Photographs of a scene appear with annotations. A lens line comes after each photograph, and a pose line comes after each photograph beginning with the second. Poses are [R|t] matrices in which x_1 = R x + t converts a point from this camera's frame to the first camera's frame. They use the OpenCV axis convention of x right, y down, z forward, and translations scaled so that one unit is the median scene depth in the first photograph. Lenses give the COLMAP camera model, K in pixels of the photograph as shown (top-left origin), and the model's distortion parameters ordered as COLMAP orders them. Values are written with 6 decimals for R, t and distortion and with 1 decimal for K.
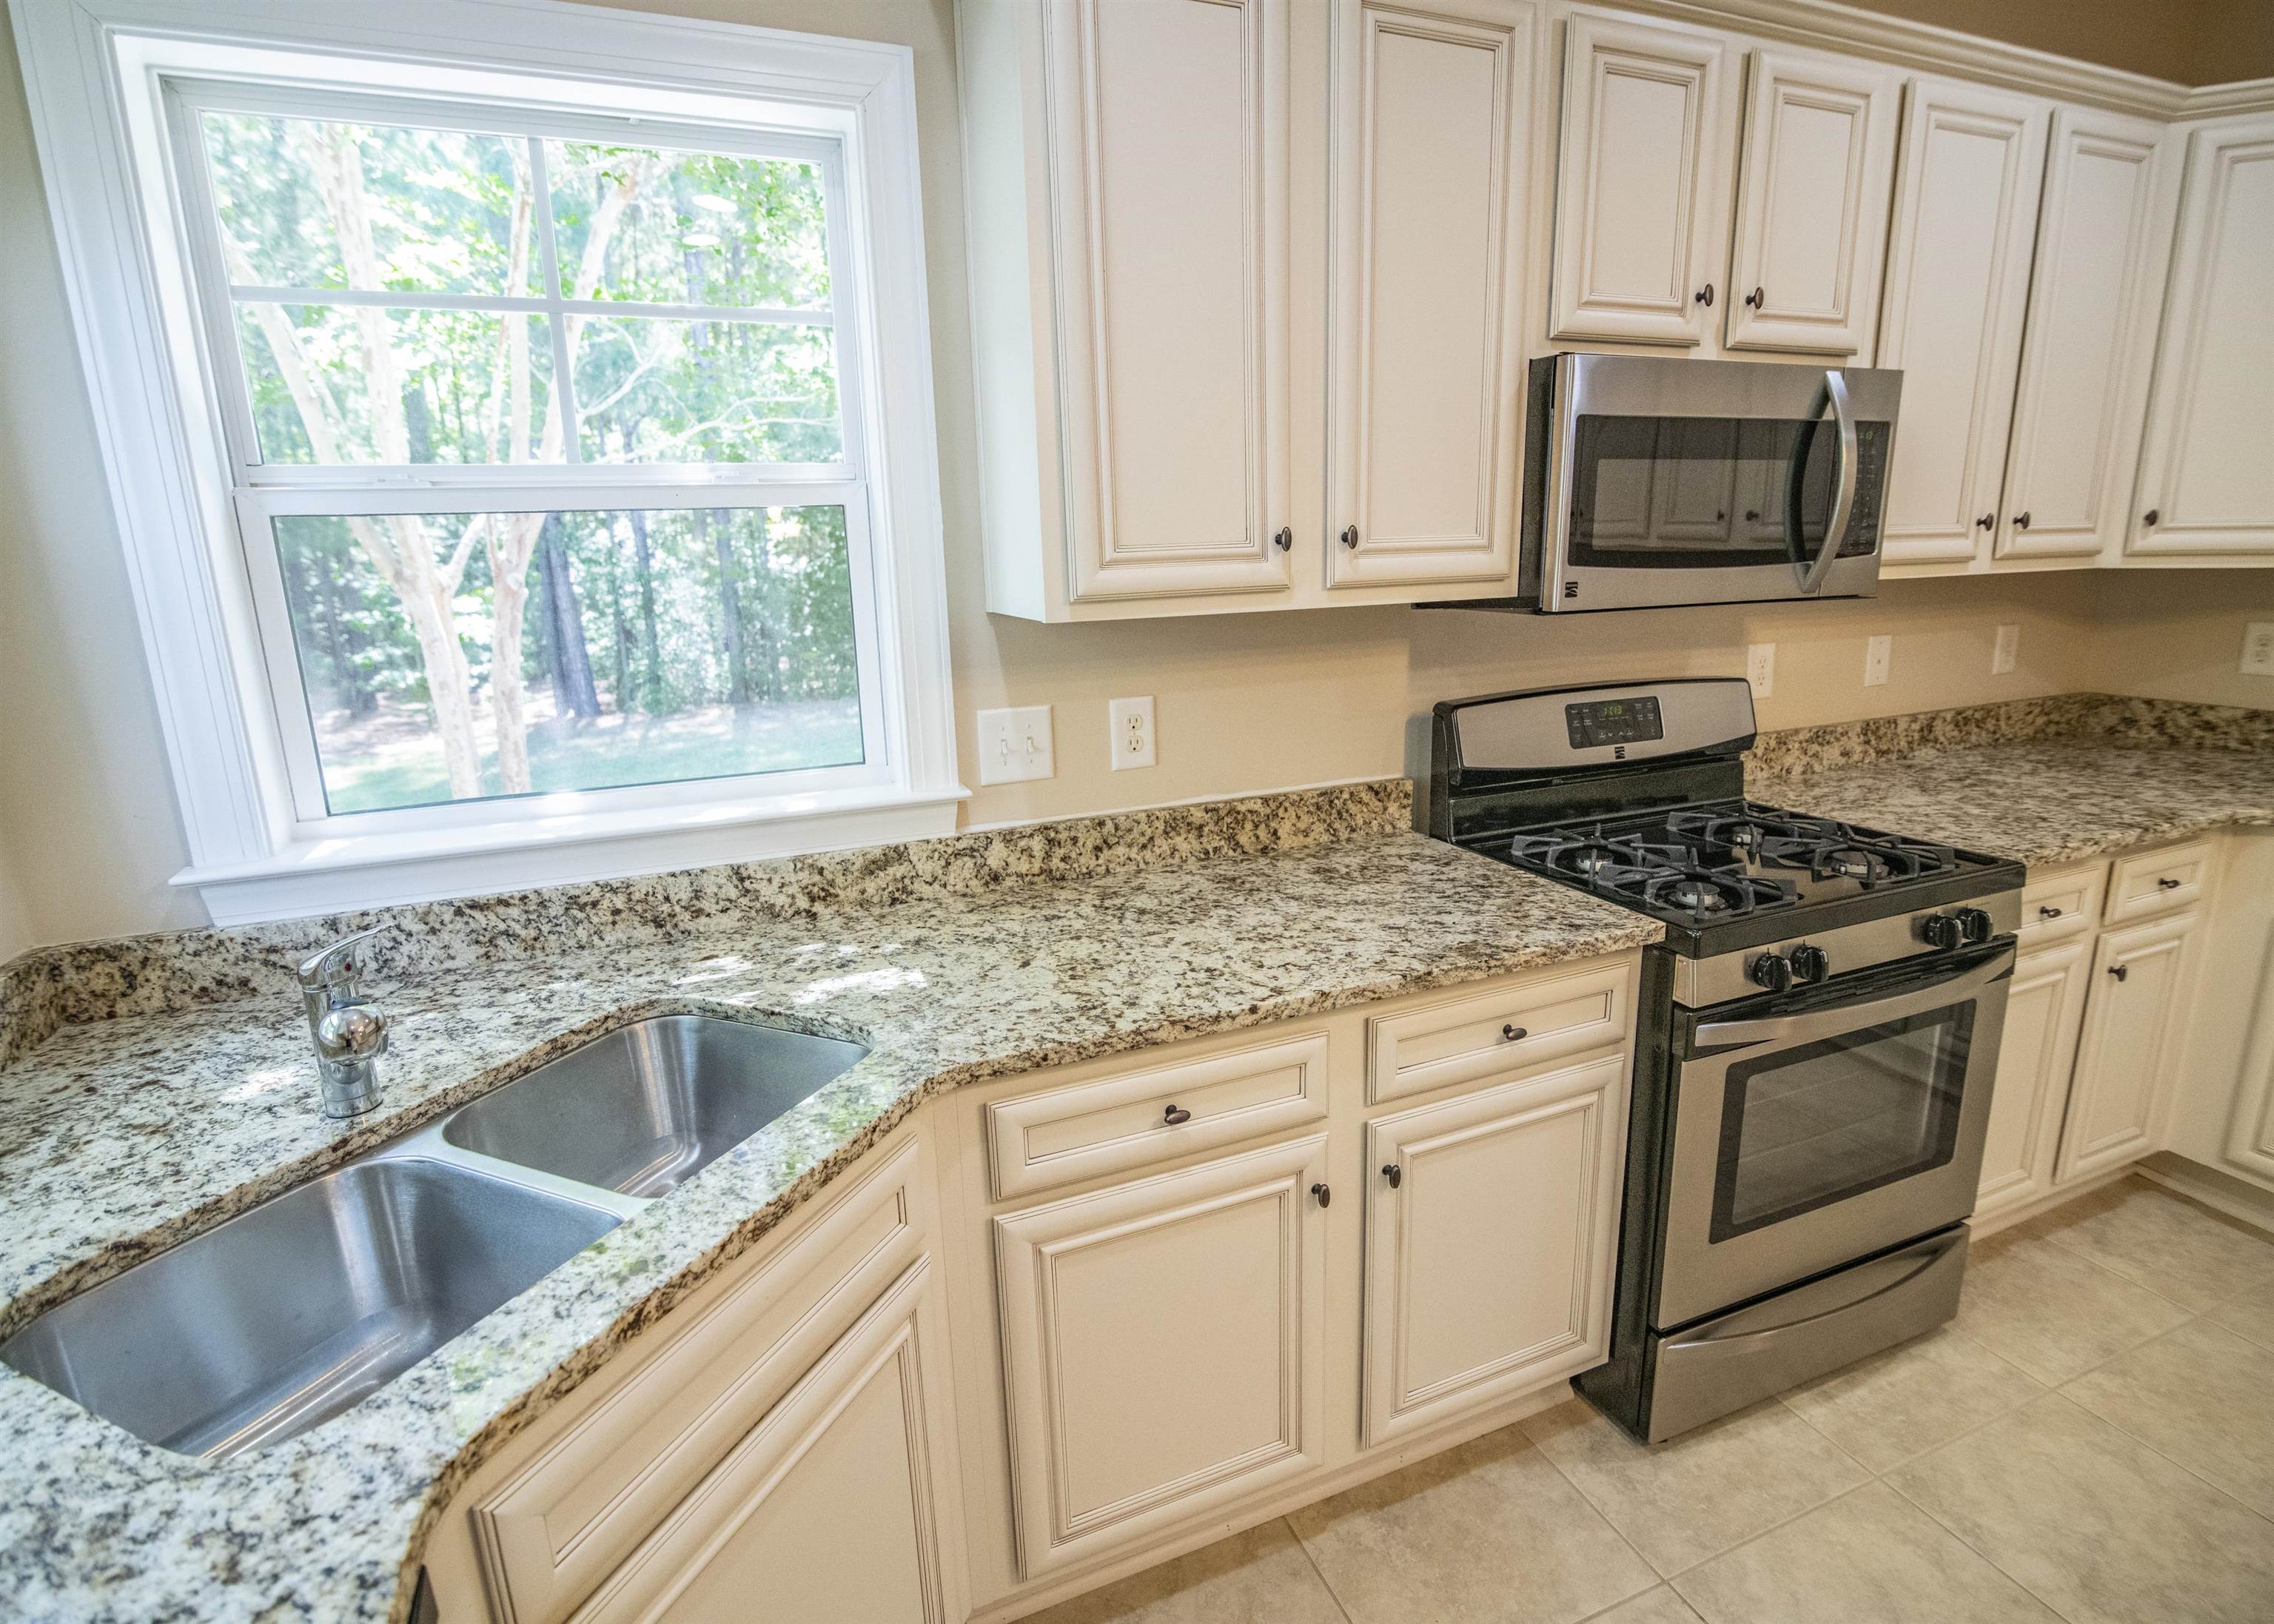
lens RADIAL K [[1119.0, 0, 1140.7], [0, 1119.0, 809.3], [0, 0, 1]] dist [-0.018446, 0.002088]
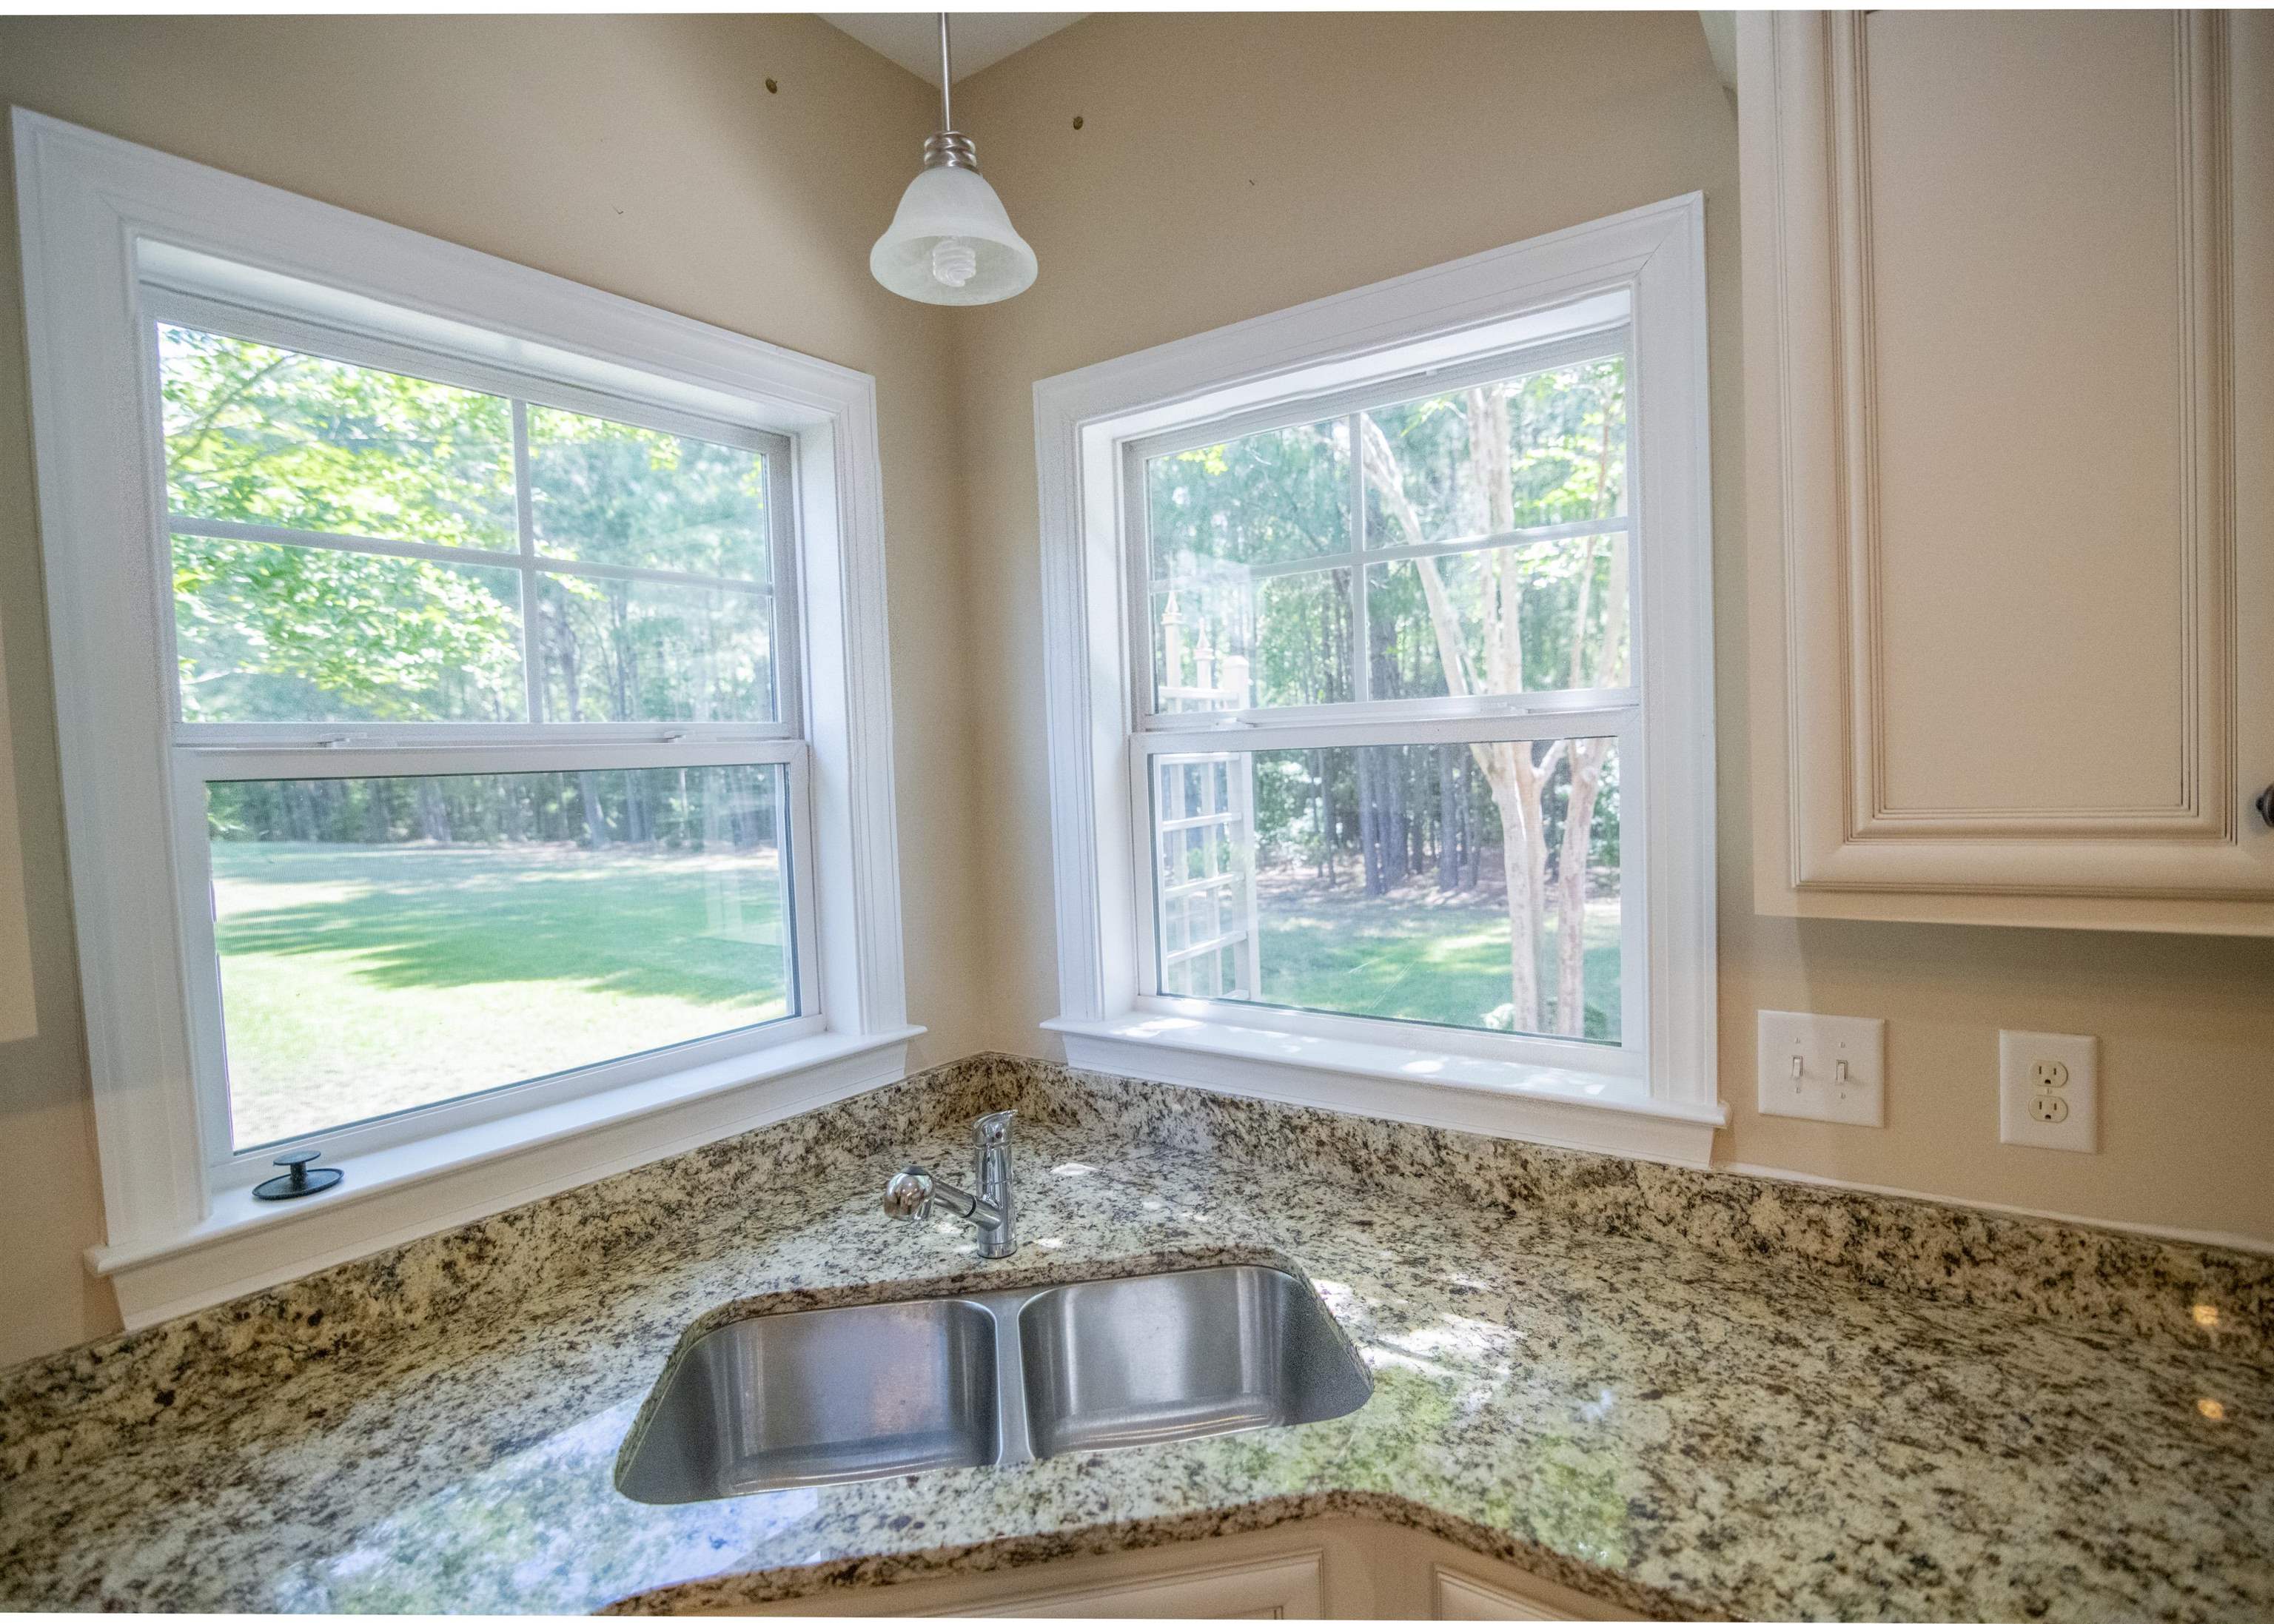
lens RADIAL K [[1119.0, 0, 1148.9], [0, 1119.0, 817.5], [0, 0, 1]] dist [-0.018446, 0.002088]
pose [[0.539911, 0.053209, -0.840038, 0.204634], [-0.174425, 0.983410, -0.049816, -0.089283], [0.823451, 0.173420, 0.540235, 0.216018]]
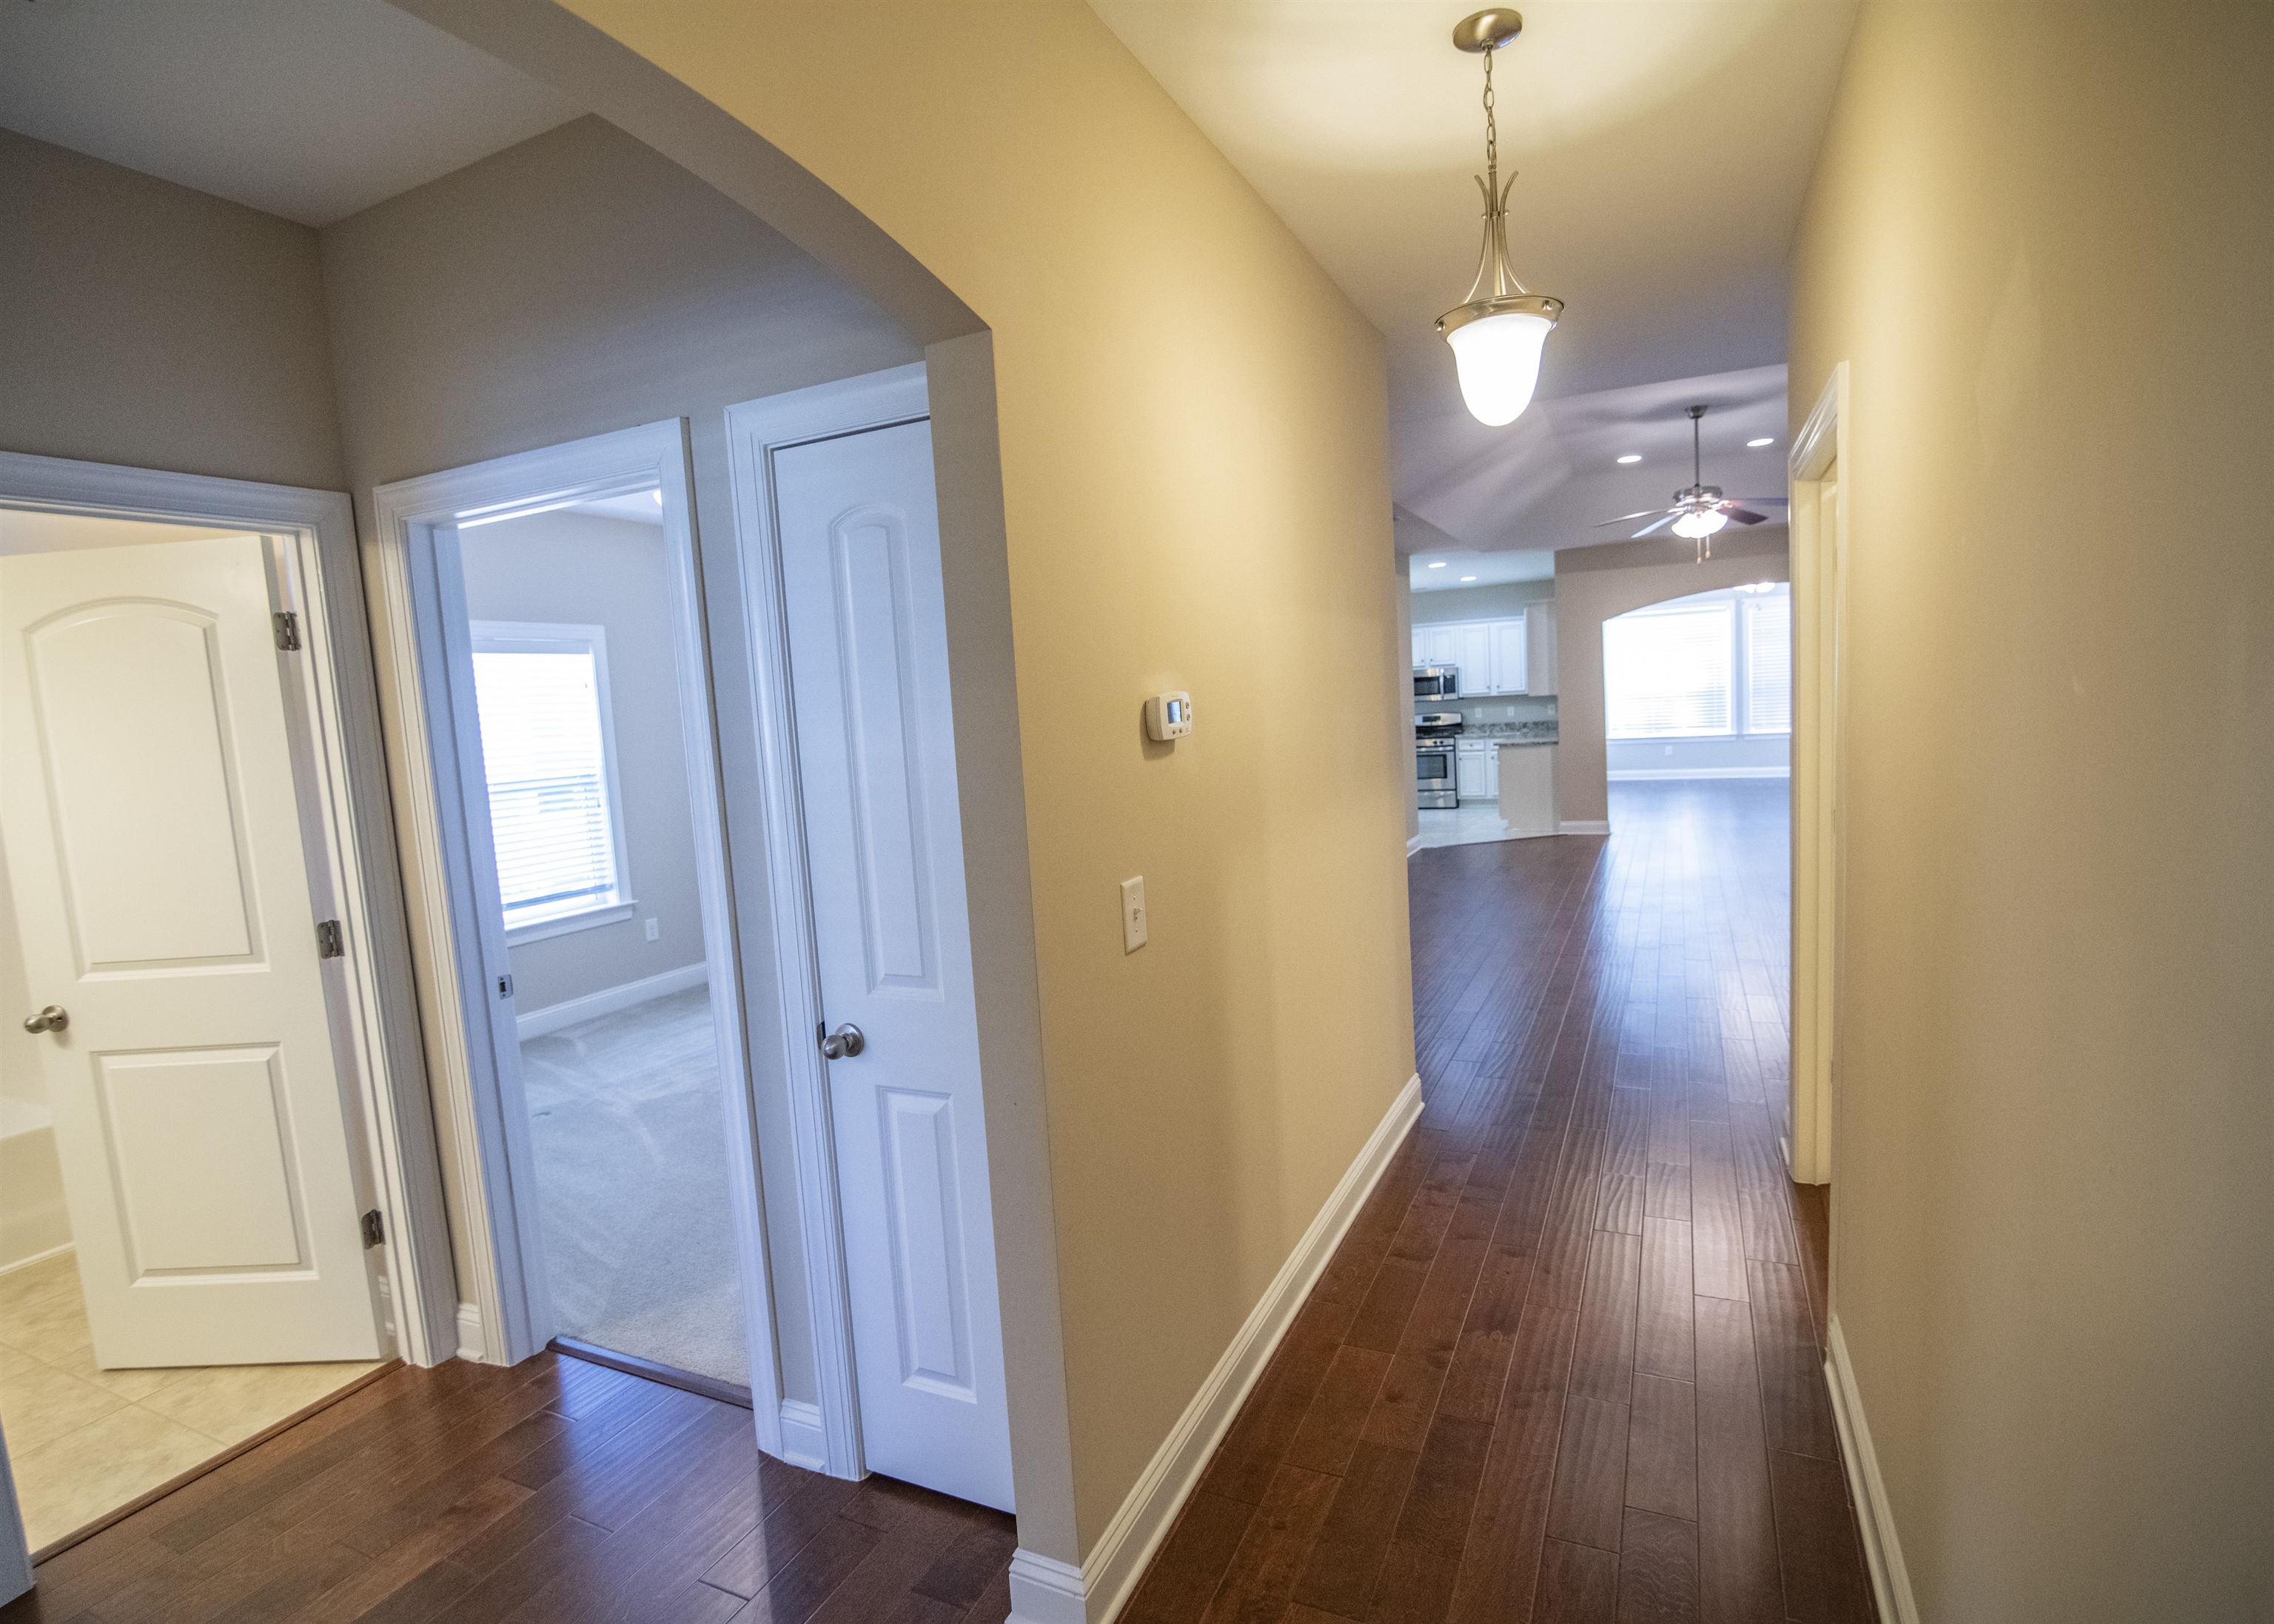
lens RADIAL K [[1119.0, 0, 1154.5], [0, 1119.0, 820.4], [0, 0, 1]] dist [-0.018446, 0.002088]
pose [[0.681279, 0.065465, -0.729091, 4.106913], [-0.132328, 0.990598, -0.034704, 0.945581], [0.719965, 0.120122, 0.683536, -4.544796]]
